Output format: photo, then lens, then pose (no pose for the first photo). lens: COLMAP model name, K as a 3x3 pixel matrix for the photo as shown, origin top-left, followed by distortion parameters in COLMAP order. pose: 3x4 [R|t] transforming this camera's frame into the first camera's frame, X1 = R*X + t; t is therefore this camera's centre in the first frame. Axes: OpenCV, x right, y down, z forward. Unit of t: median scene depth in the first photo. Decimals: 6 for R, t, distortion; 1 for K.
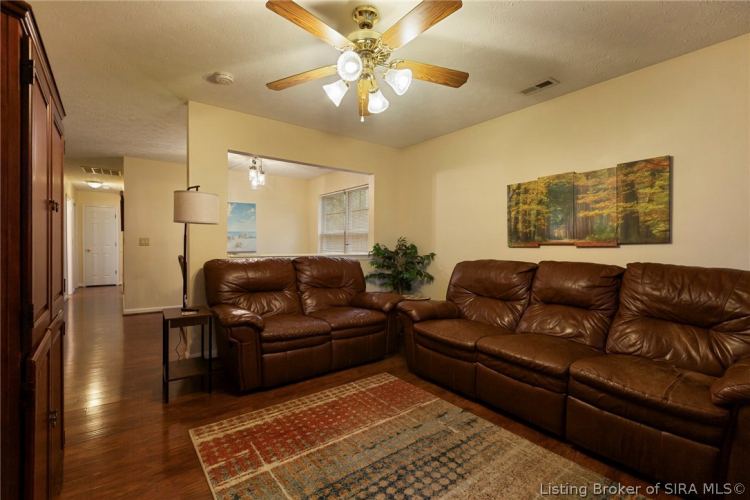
lens RADIAL K [[336.8, 0, 376.4], [0, 336.8, 249.8], [0, 0, 1]] dist [0.002657, -0.000953]
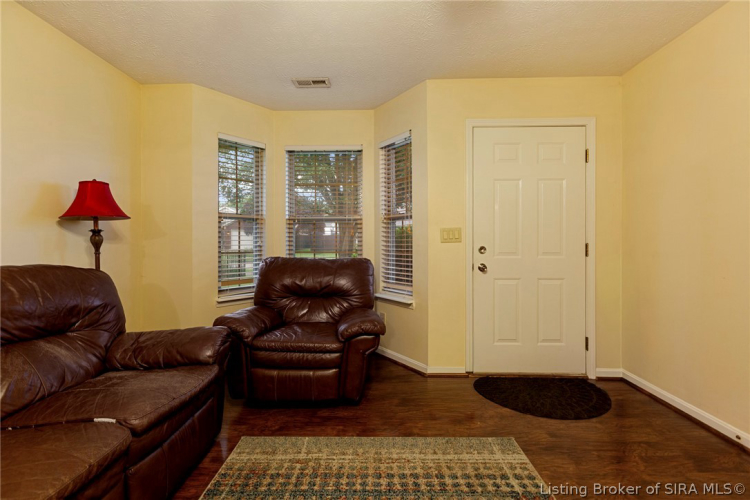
lens RADIAL K [[336.8, 0, 376.9], [0, 336.8, 242.1], [0, 0, 1]] dist [0.002657, -0.000953]
pose [[-0.778177, -0.004192, 0.628031, -0.137610], [0.005781, 0.999888, 0.013837, -0.007403], [-0.628019, 0.014398, -0.778065, 0.806589]]
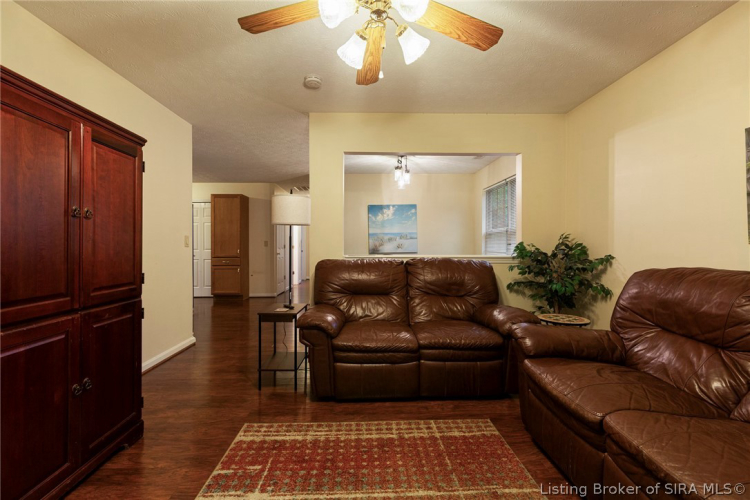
lens RADIAL K [[336.8, 0, 374.3], [0, 336.8, 246.4], [0, 0, 1]] dist [0.002657, -0.000953]
pose [[0.811091, -0.006588, -0.584883, 0.267121], [-0.002022, 0.999899, -0.014065, 0.003221], [0.584916, 0.012591, 0.810996, 0.275369]]
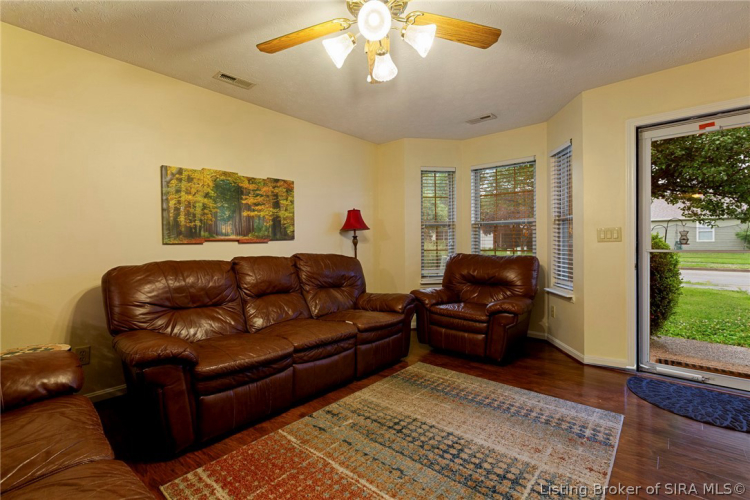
lens RADIAL K [[336.8, 0, 372.1], [0, 336.8, 245.2], [0, 0, 1]] dist [0.002657, -0.000953]
pose [[-0.190954, -0.011042, 0.981537, -0.564887], [0.018723, 0.999714, 0.014889, -0.010236], [-0.981420, 0.021220, -0.190692, 0.807895]]
